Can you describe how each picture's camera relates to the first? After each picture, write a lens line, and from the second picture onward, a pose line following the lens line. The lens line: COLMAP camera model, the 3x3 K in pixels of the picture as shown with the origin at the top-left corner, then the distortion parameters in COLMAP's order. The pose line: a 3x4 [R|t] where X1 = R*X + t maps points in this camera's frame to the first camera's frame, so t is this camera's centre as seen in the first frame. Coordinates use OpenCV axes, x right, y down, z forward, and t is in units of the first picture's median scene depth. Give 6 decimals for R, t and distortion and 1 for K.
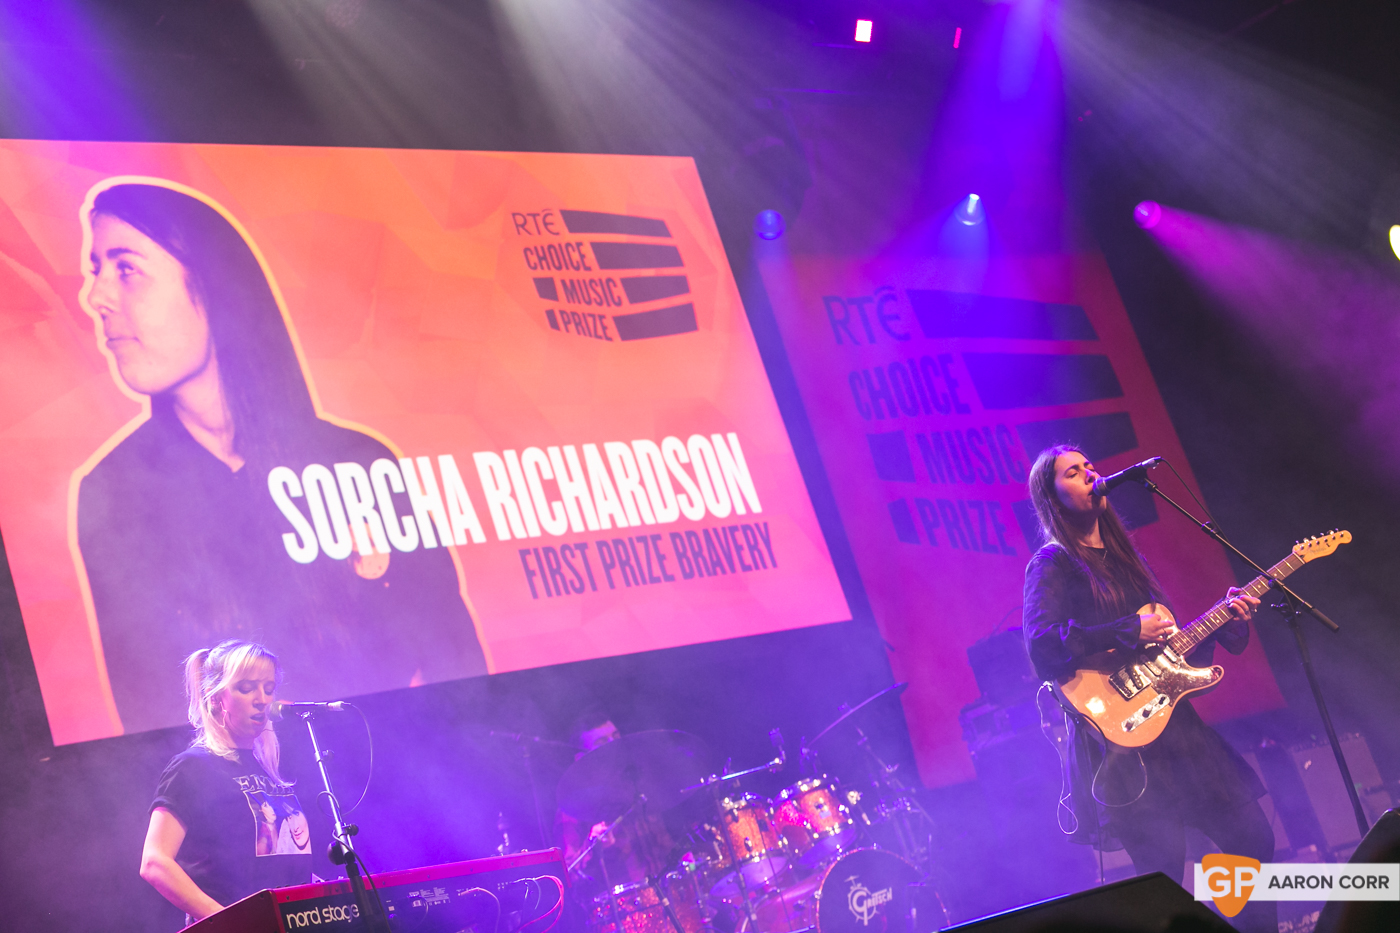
lens RADIAL K [[2886.0, 0, 700.1], [0, 2886.0, 440.2], [0, 0, 1]] dist [0.148831, -0.074155]
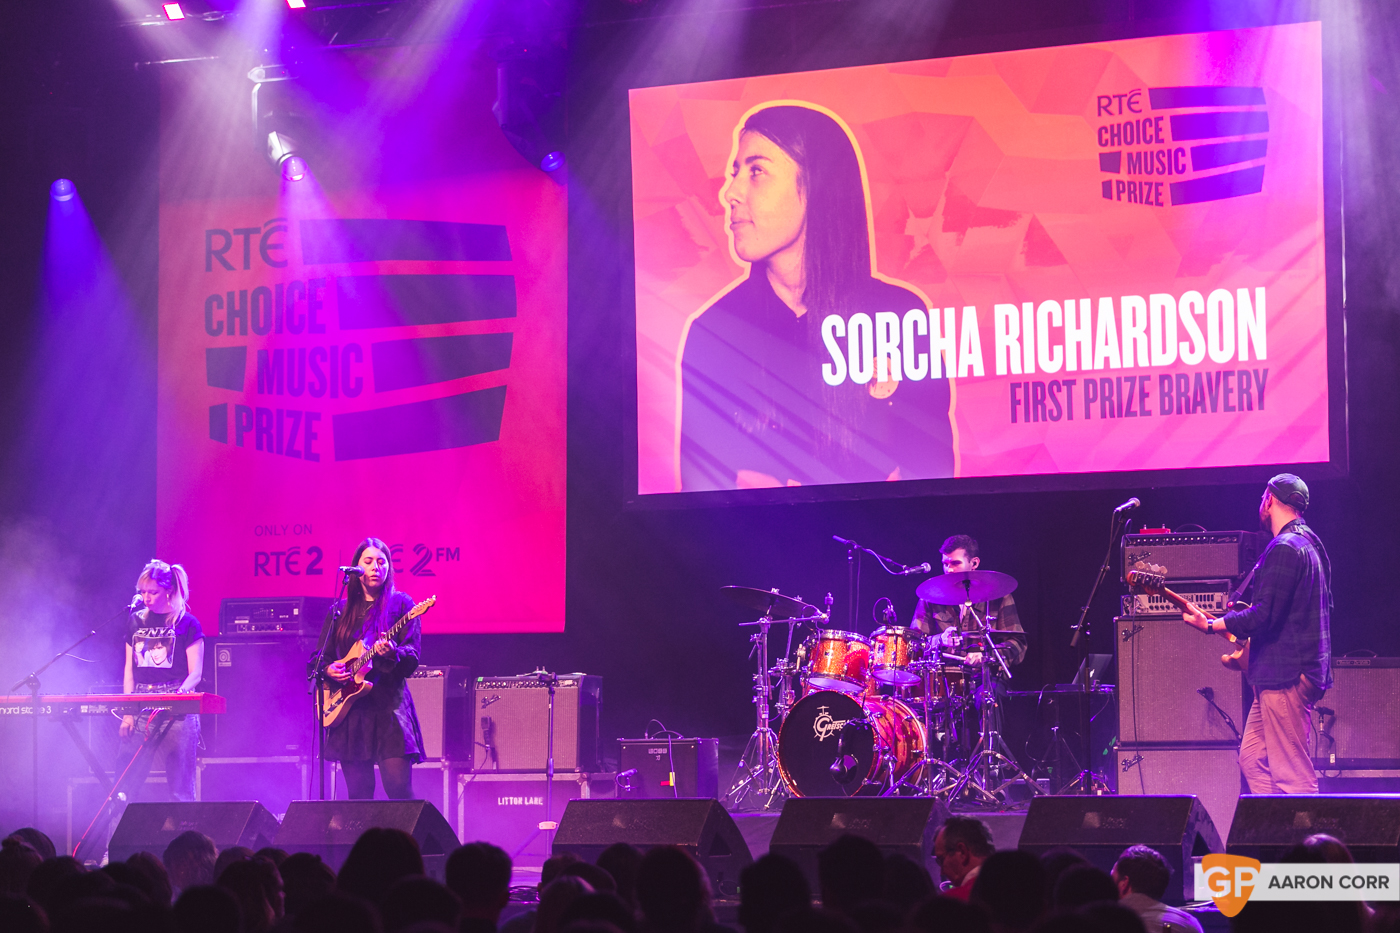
lens RADIAL K [[4115.0, 0, 700.0], [0, 4115.0, 466.5], [0, 0, 1]] dist [0.089453, 0.159763]
pose [[0.320448, 0.225449, -0.920047, 1.584164], [0.129335, 0.951757, 0.278266, -0.454145], [0.938395, -0.208164, 0.275830, 0.332946]]
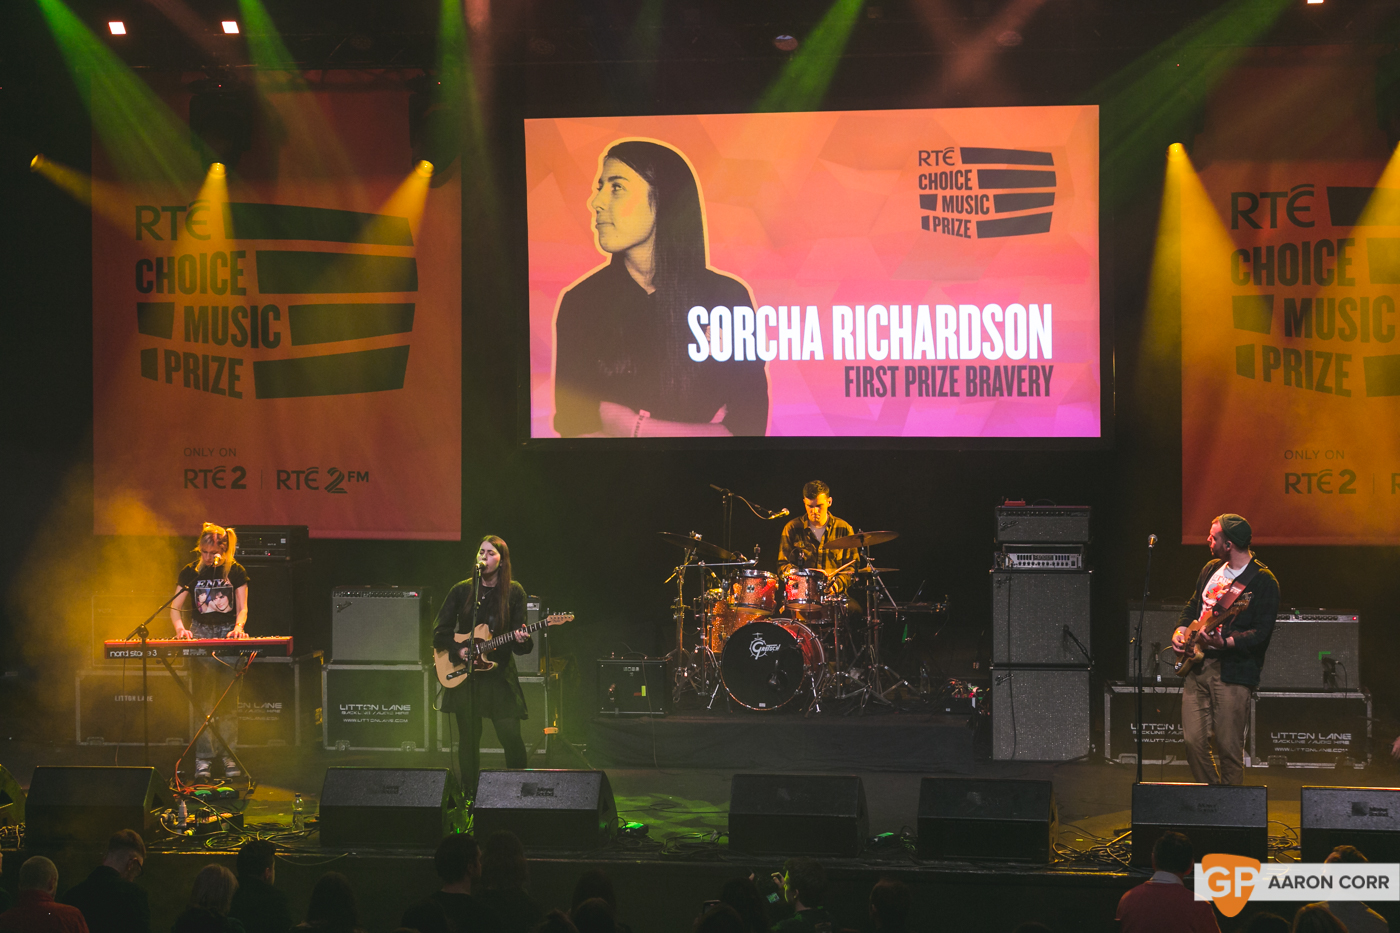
lens RADIAL K [[2886.0, 0, 700.1], [0, 2886.0, 440.2], [0, 0, 1]] dist [0.148831, -0.074155]
pose [[0.570755, 0.315343, -0.758154, 1.184302], [0.019748, 0.917778, 0.396603, -0.594907], [0.820883, -0.241336, 0.517599, 0.019827]]
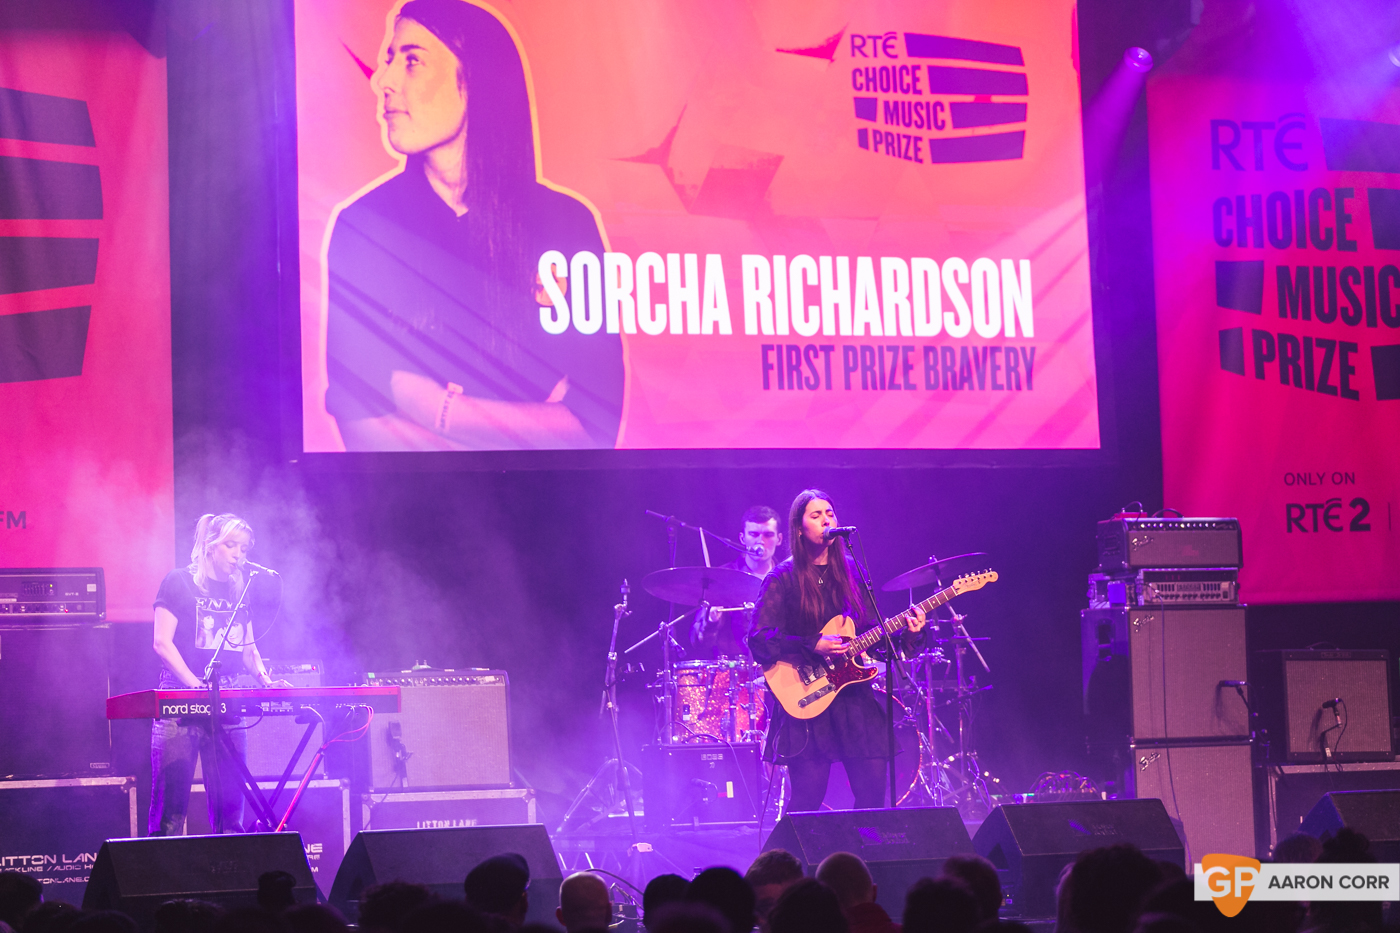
lens RADIAL K [[4708.1, 0, 700.0], [0, 4708.1, 466.5], [0, 0, 1]] dist [0.001404, 1.918393]
pose [[0.912461, 0.245703, -0.327178, 0.534977], [-0.167096, 0.953673, 0.250174, -0.377138], [0.373490, -0.173603, 0.911245, -0.733192]]
